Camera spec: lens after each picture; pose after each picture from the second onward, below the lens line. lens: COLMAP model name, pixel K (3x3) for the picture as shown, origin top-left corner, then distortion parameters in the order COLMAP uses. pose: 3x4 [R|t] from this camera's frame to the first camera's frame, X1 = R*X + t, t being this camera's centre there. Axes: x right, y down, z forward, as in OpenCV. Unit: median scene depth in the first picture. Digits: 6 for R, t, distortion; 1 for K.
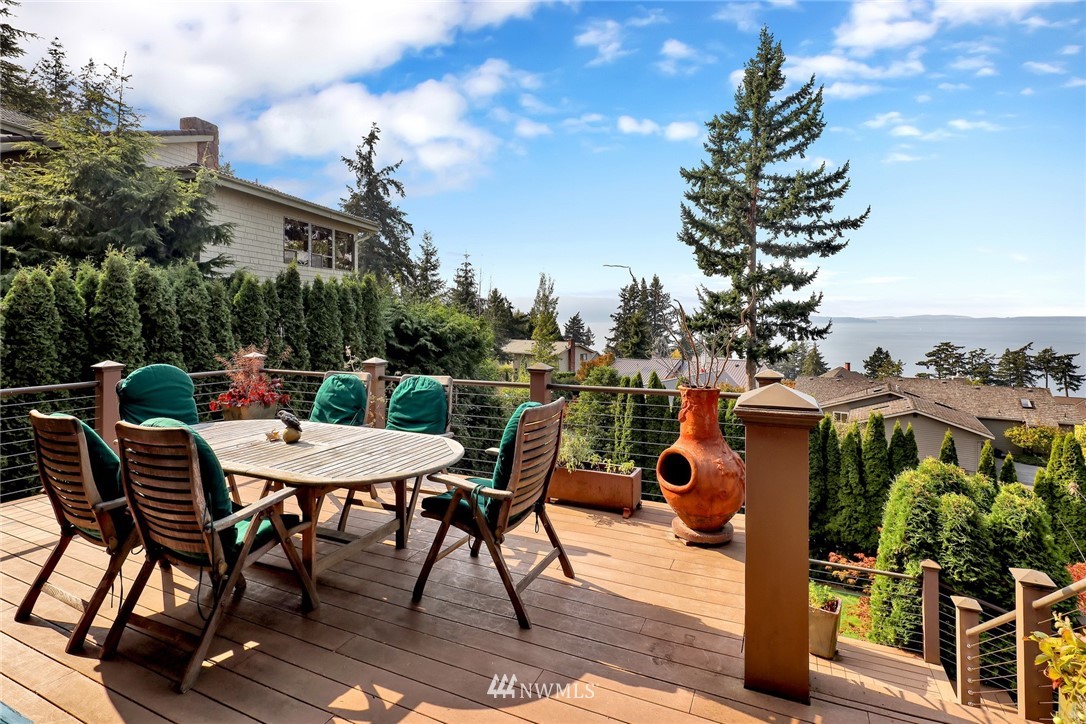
lens RADIAL K [[531.7, 0, 516.8], [0, 531.7, 309.3], [0, 0, 1]] dist [-0.001409, -0.000373]
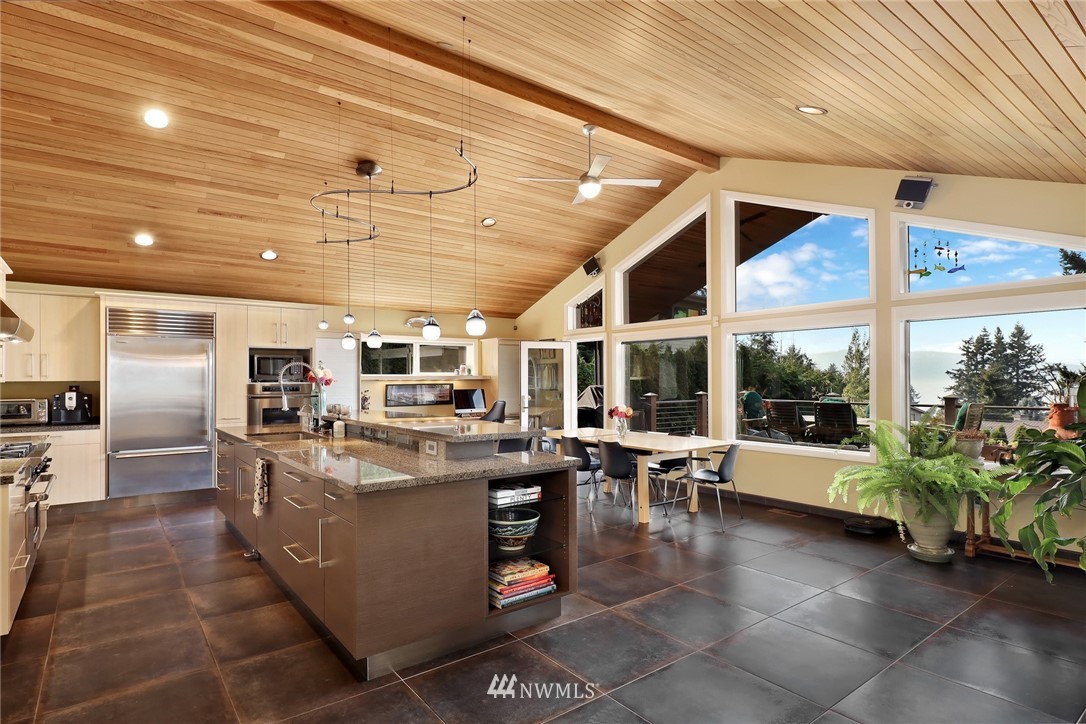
lens RADIAL K [[521.5, 0, 552.2], [0, 521.5, 367.3], [0, 0, 1]] dist [-0.003879, 0.000759]
pose [[0.881532, -0.005959, -0.472087, 0.004167], [0.006311, 0.999980, -0.000837, 0.001069], [0.472083, -0.002242, 0.881551, -0.168330]]
